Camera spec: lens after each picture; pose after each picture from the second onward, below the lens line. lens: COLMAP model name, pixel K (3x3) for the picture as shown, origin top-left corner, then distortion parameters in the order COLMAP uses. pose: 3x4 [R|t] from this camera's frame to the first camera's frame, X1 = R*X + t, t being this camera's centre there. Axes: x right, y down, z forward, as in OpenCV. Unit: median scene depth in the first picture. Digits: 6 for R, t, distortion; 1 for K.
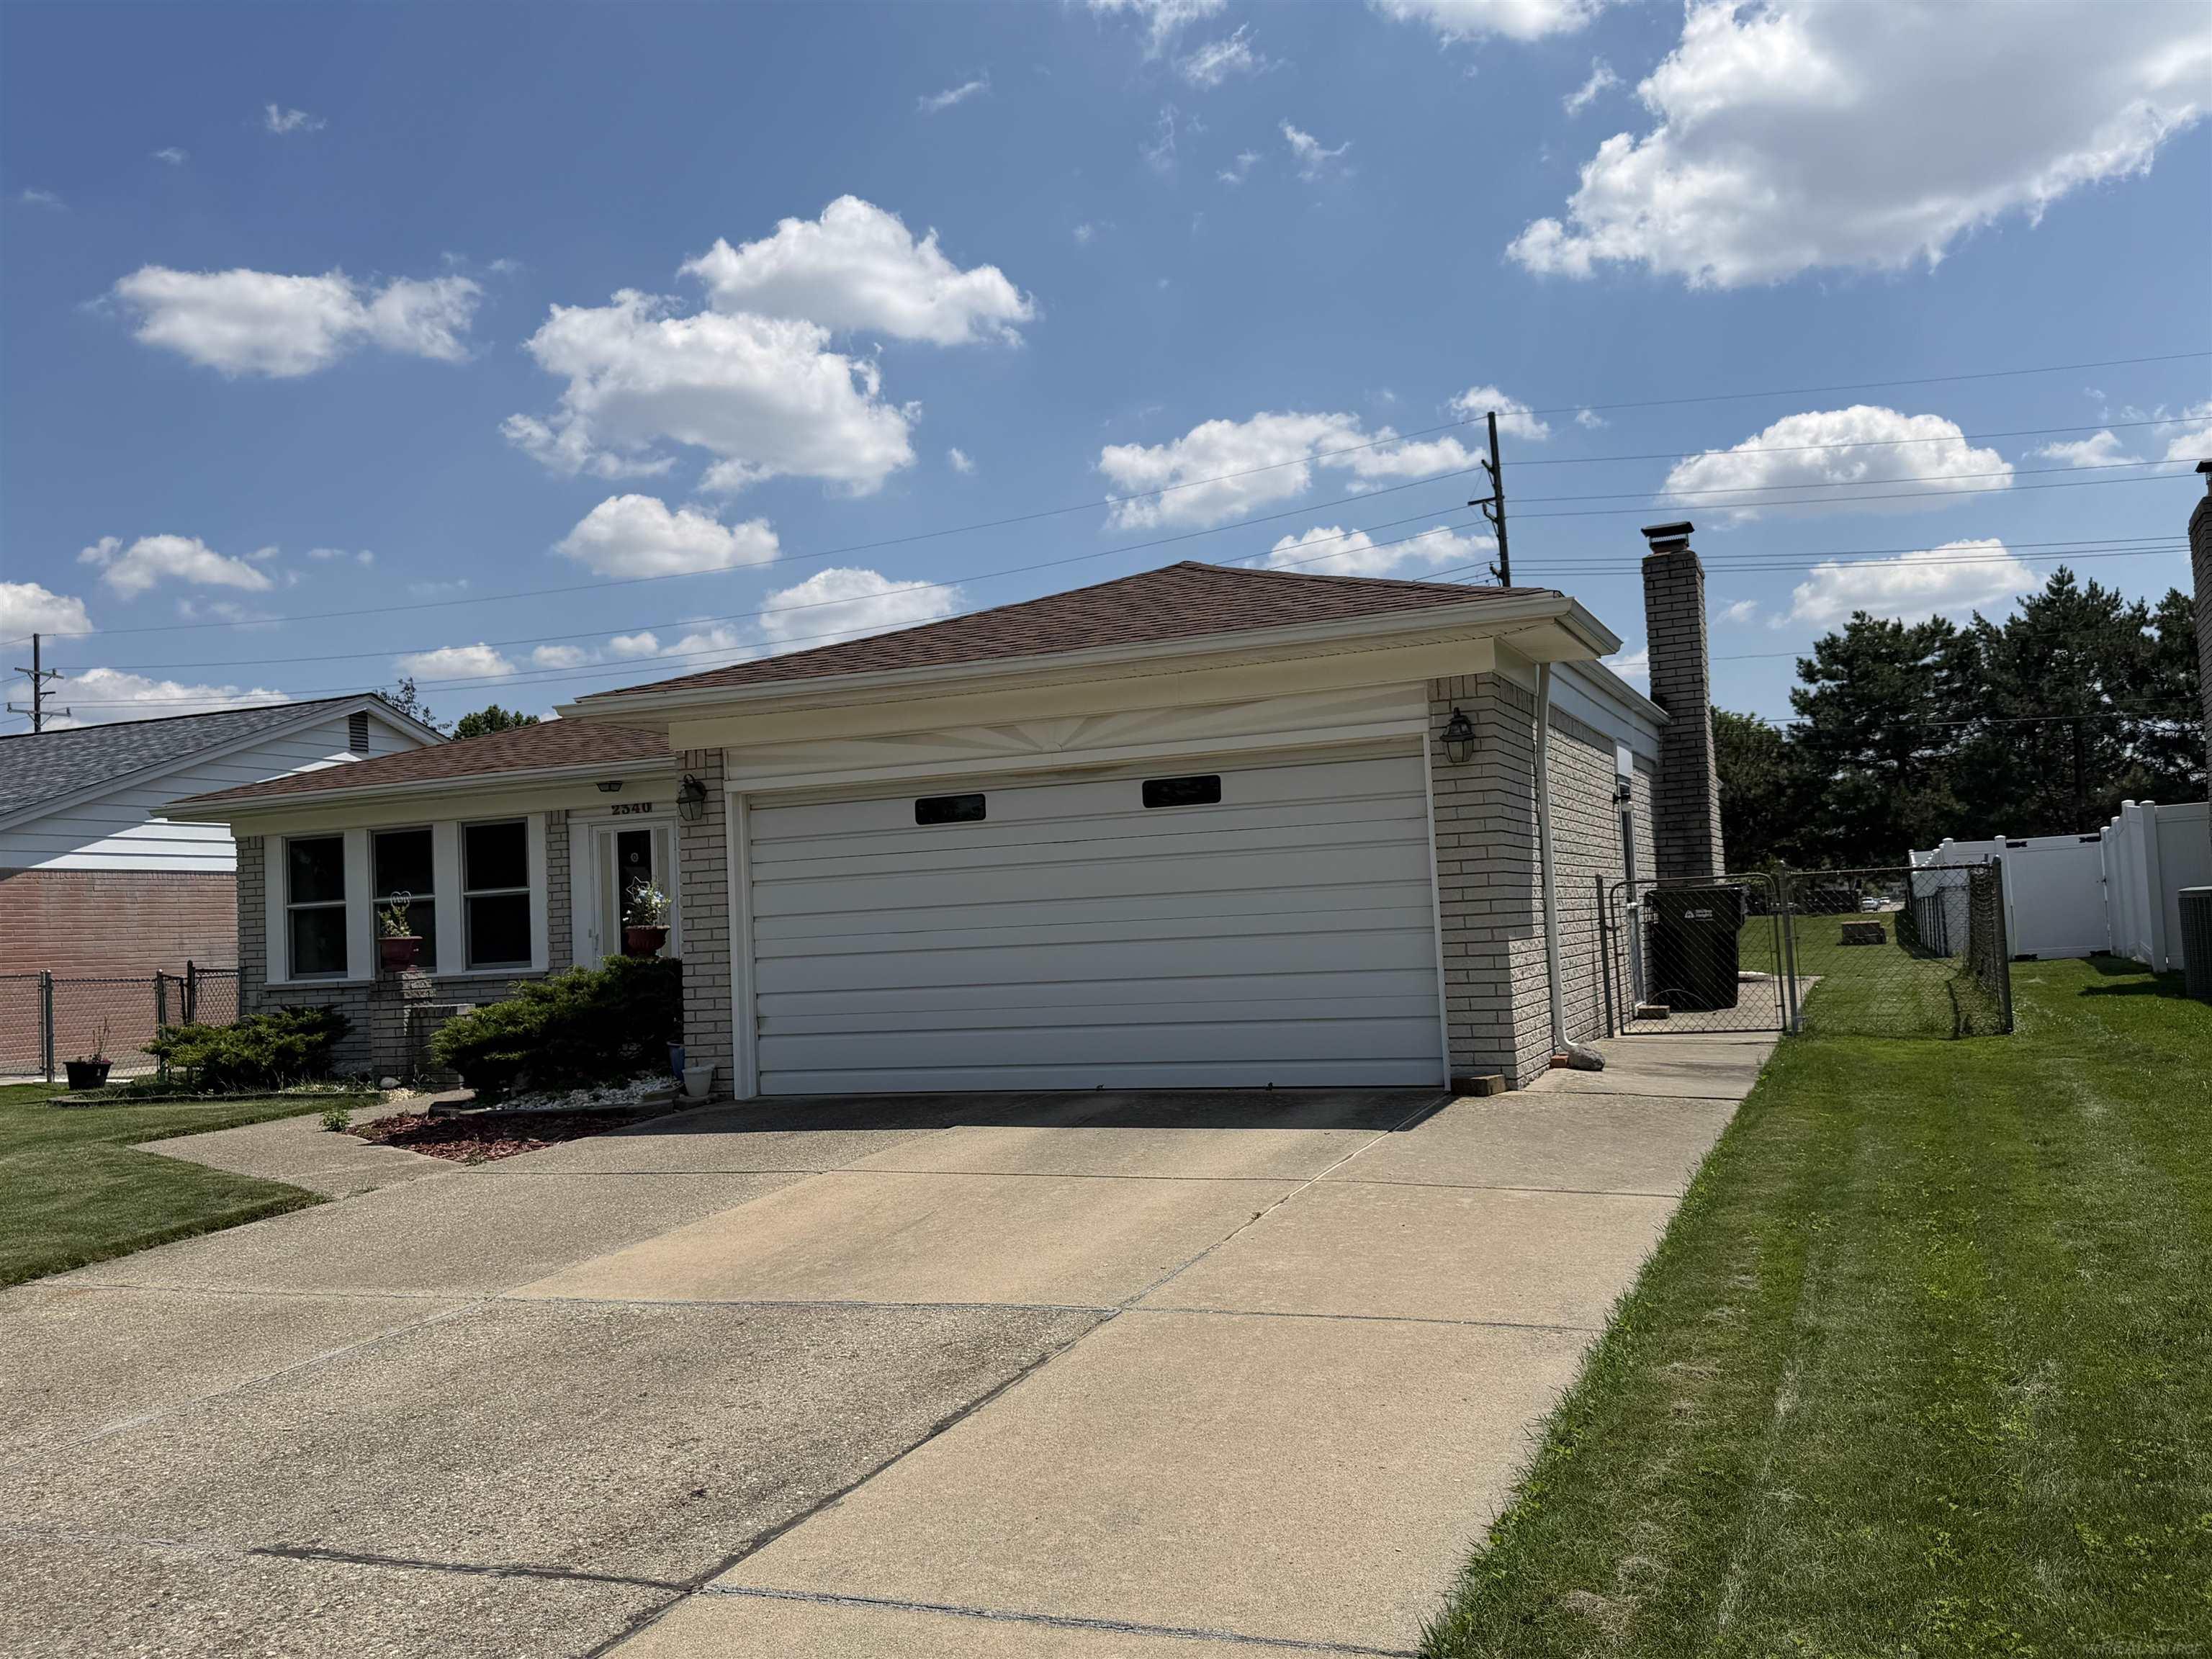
lens RADIAL K [[1849.7, 0, 1106.0], [0, 1849.7, 829.5], [0, 0, 1]] dist [0.047288, -0.182034]
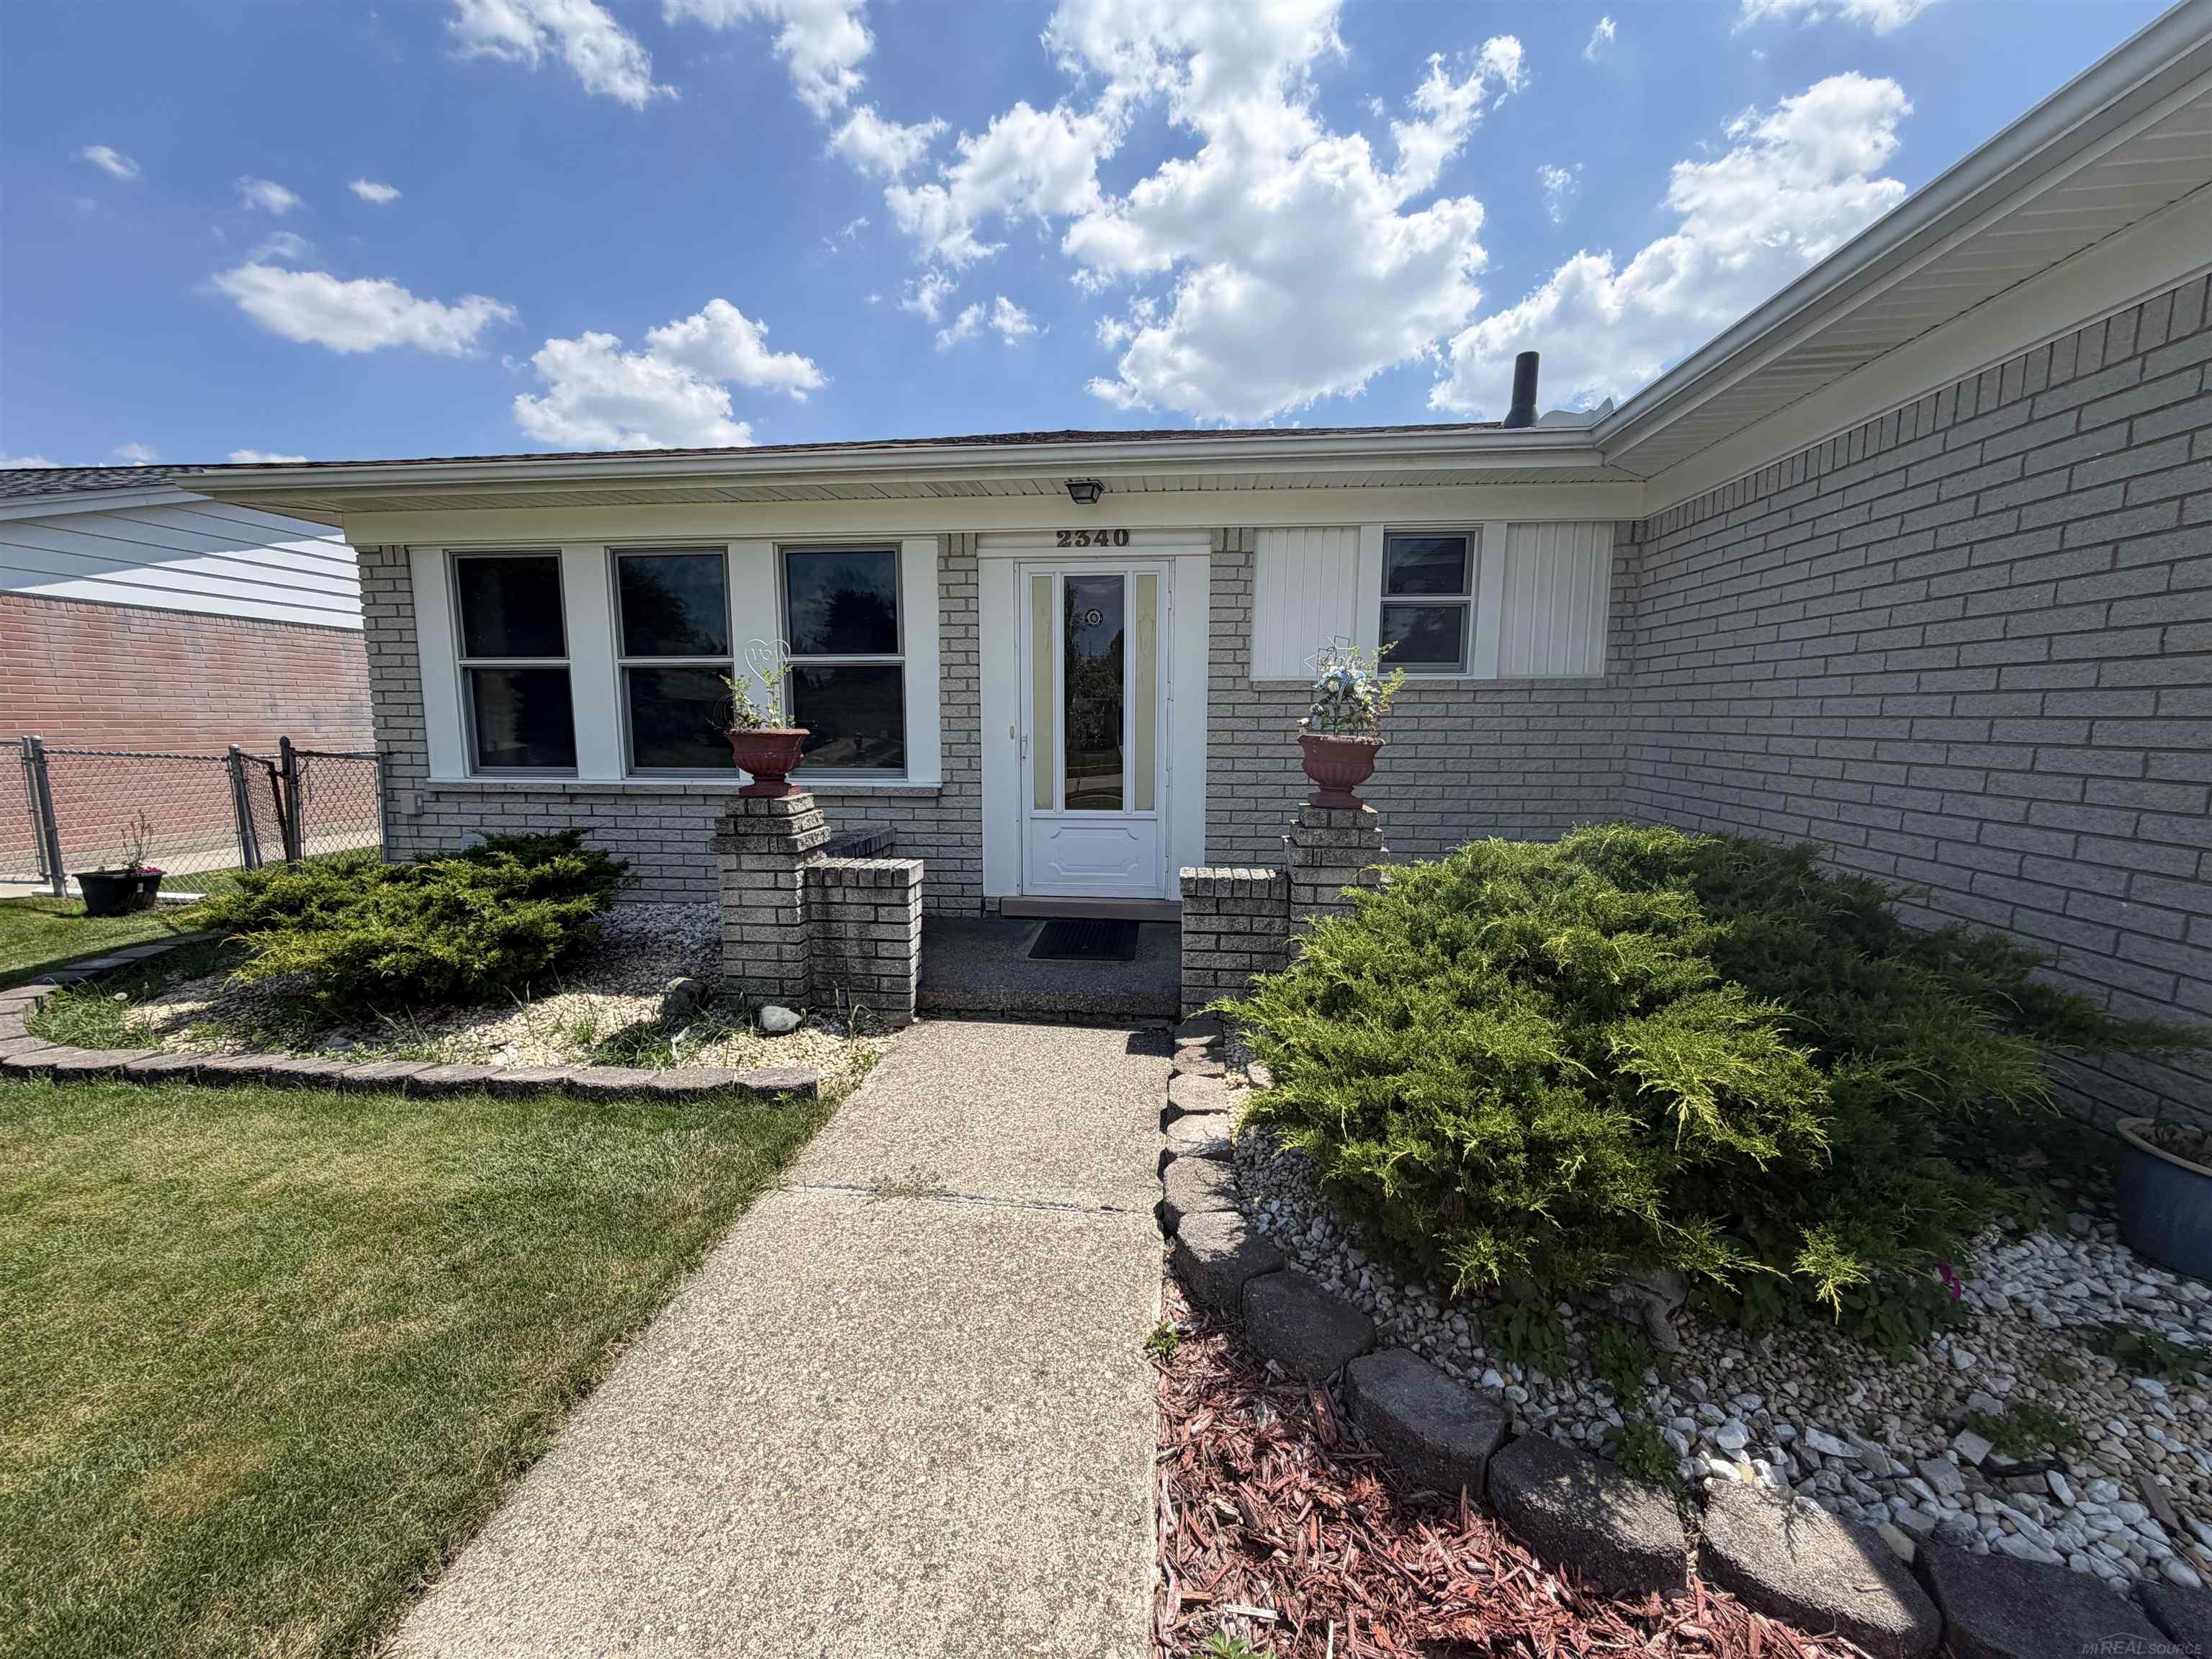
lens RADIAL K [[891.9, 0, 1102.4], [0, 891.9, 835.4], [0, 0, 1]] dist [0.012059, -0.000329]
pose [[0.968583, 0.018644, 0.247989, -0.324878], [-0.063230, 0.982878, 0.173067, 0.035247], [-0.240517, -0.183310, 0.953178, 0.686663]]
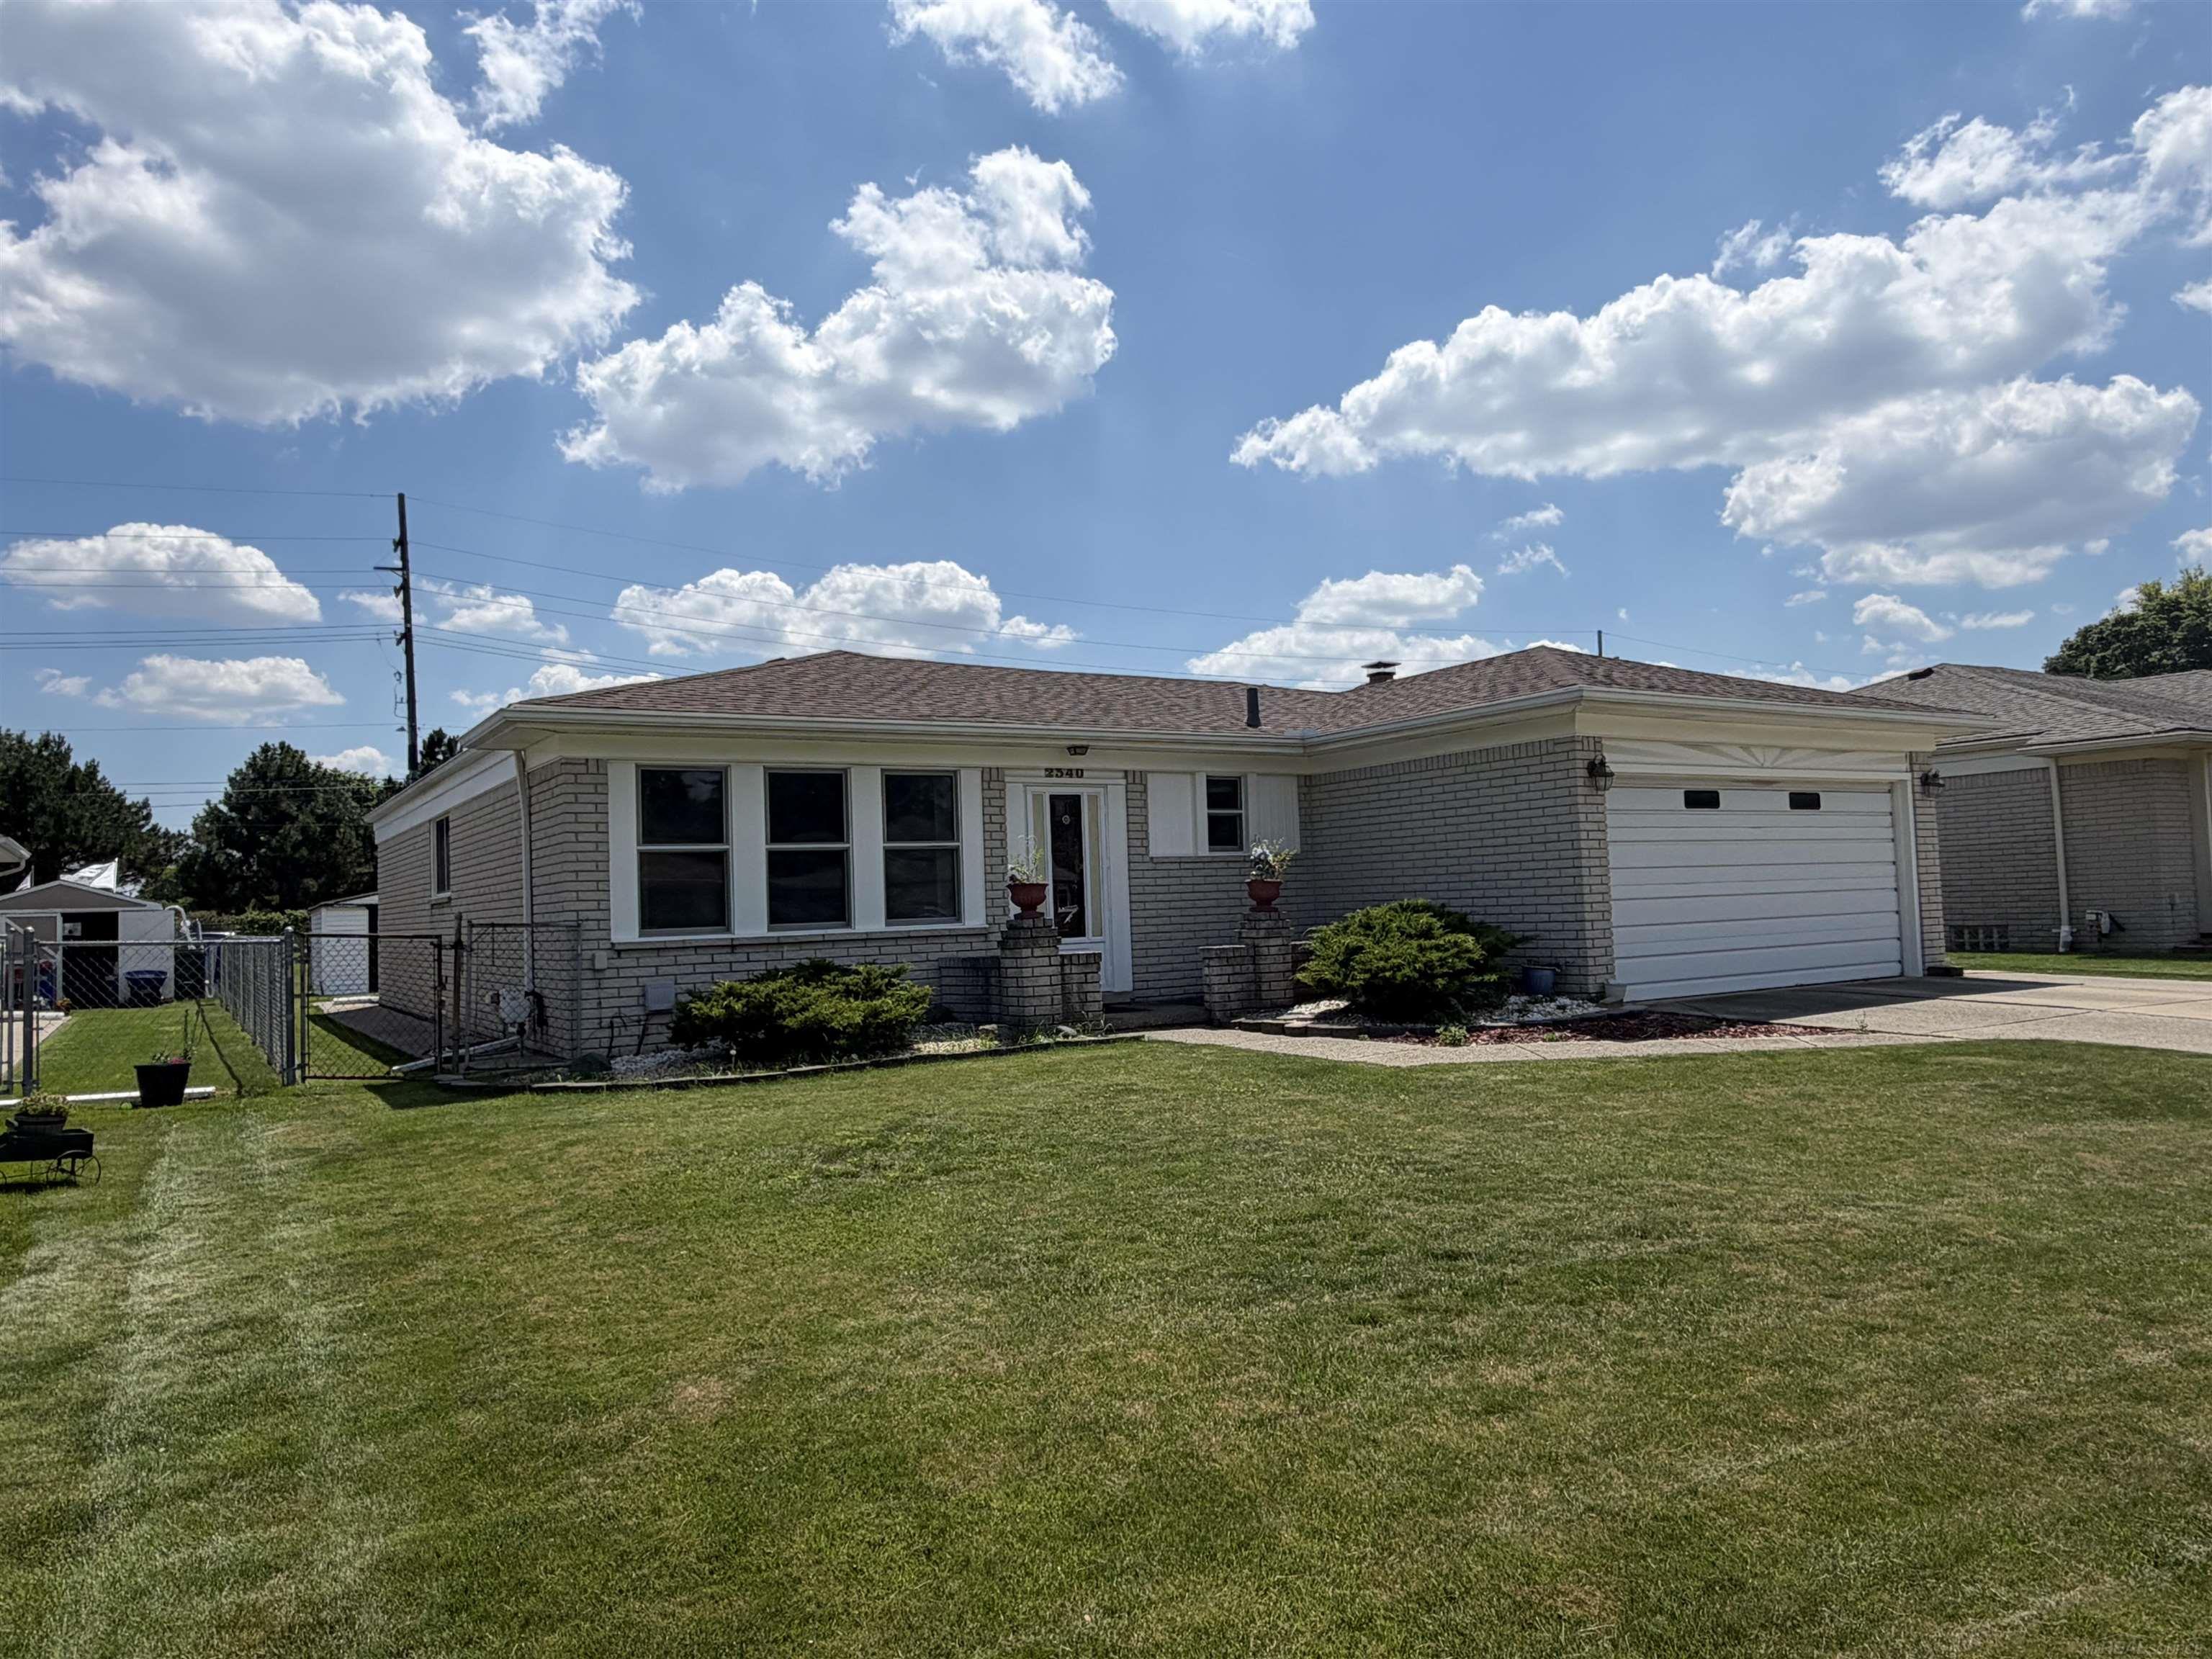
lens RADIAL K [[1493.7, 0, 1106.0], [0, 1493.7, 829.5], [0, 0, 1]] dist [-0.003710, 0.000517]
pose [[0.606393, 0.072703, 0.791835, -0.905502], [-0.037297, 0.997316, -0.063007, 0.072769], [-0.794290, 0.008674, 0.607477, 0.464750]]
